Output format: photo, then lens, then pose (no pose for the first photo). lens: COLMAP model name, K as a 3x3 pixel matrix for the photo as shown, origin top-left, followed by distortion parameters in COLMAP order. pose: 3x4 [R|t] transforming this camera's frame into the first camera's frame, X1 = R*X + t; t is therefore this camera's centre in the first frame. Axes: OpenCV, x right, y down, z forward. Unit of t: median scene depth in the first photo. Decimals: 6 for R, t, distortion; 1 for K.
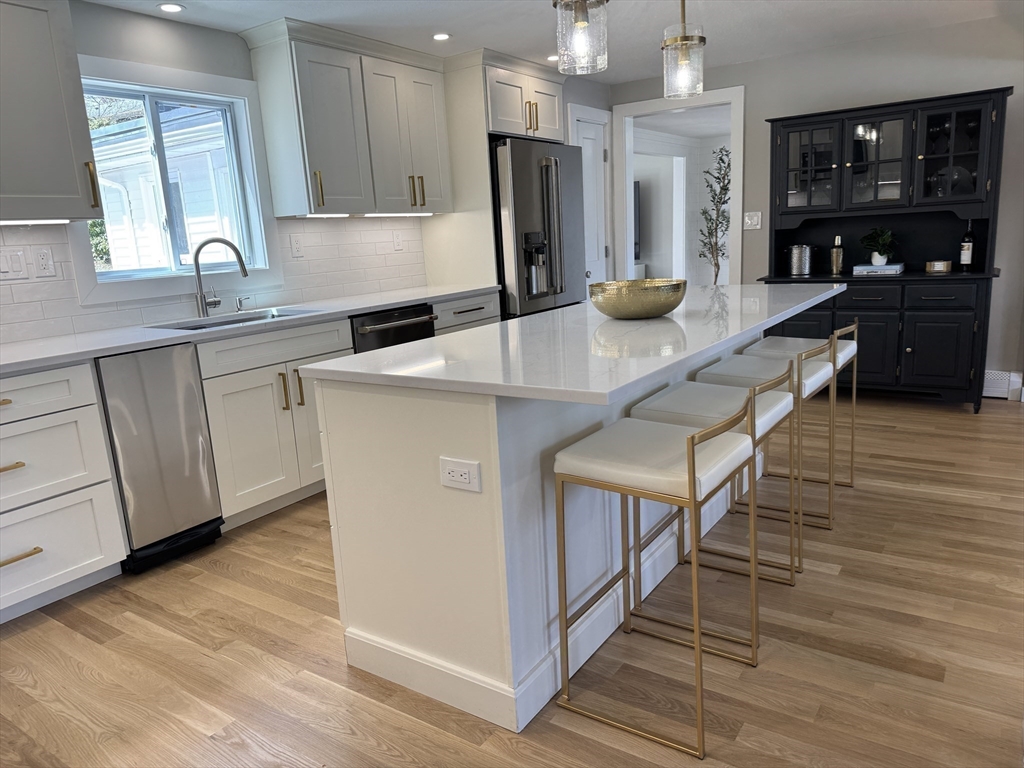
lens RADIAL K [[726.0, 0, 516.5], [0, 726.0, 383.4], [0, 0, 1]] dist [0.049392, -0.057621]
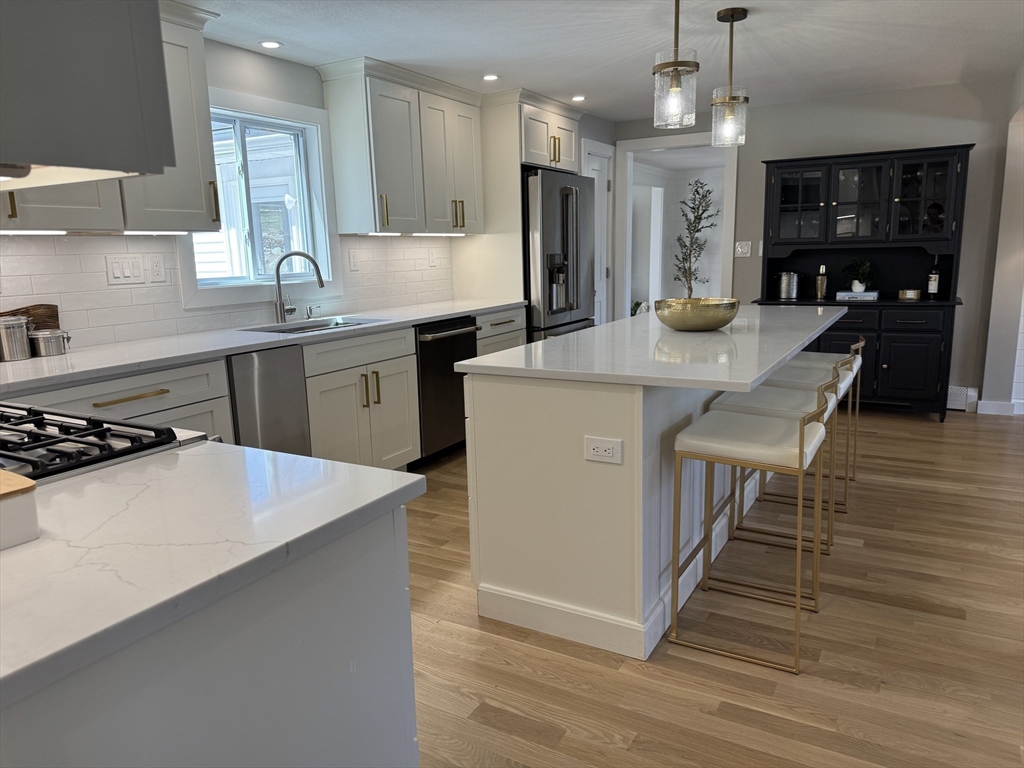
lens RADIAL K [[725.2, 0, 512.0], [0, 725.2, 384.0], [0, 0, 1]] dist [0.064707, -0.087066]
pose [[0.996599, 0.016617, 0.080714, -0.155030], [-0.014698, 0.999596, -0.024317, 0.020557], [-0.081085, 0.023048, 0.996441, -0.105447]]
